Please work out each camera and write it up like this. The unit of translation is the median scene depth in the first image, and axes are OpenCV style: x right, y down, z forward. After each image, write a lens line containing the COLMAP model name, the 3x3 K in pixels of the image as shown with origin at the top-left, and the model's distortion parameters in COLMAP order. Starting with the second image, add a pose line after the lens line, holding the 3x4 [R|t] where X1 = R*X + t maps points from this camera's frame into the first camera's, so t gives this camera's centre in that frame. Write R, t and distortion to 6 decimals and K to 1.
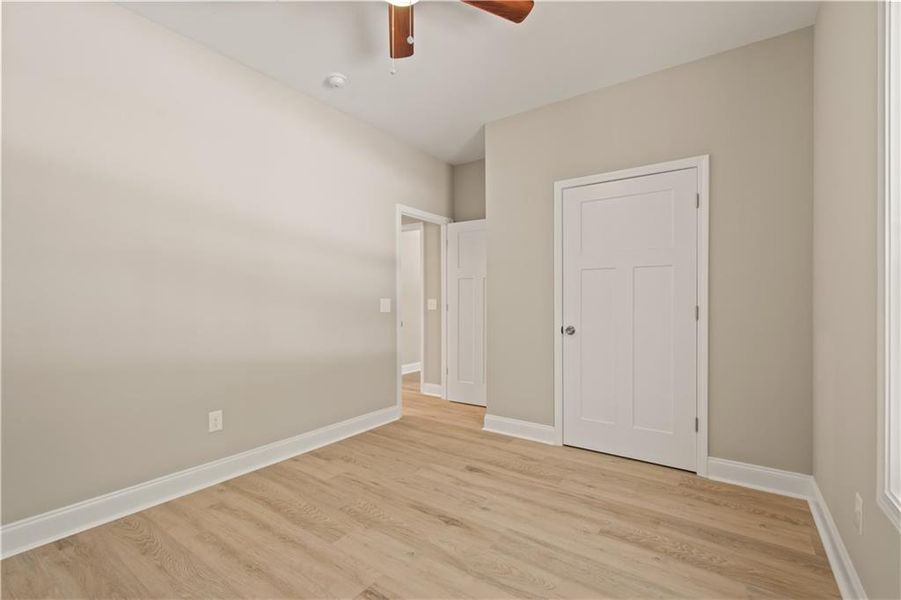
lens RADIAL K [[403.3, 0, 450.1], [0, 403.3, 297.2], [0, 0, 1]] dist [0.001406, 0.000184]
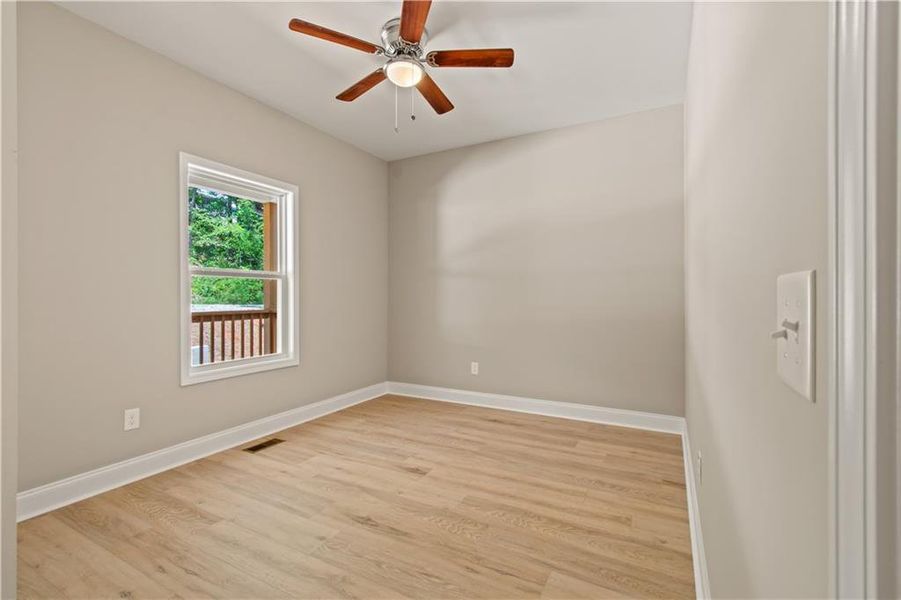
lens RADIAL K [[403.3, 0, 449.1], [0, 403.3, 296.6], [0, 0, 1]] dist [0.001406, 0.000184]
pose [[-0.992726, 0.001489, -0.120386, -0.084951], [0.002389, 0.999970, -0.007336, 0.020236], [0.120371, -0.007570, -0.992700, 2.026313]]
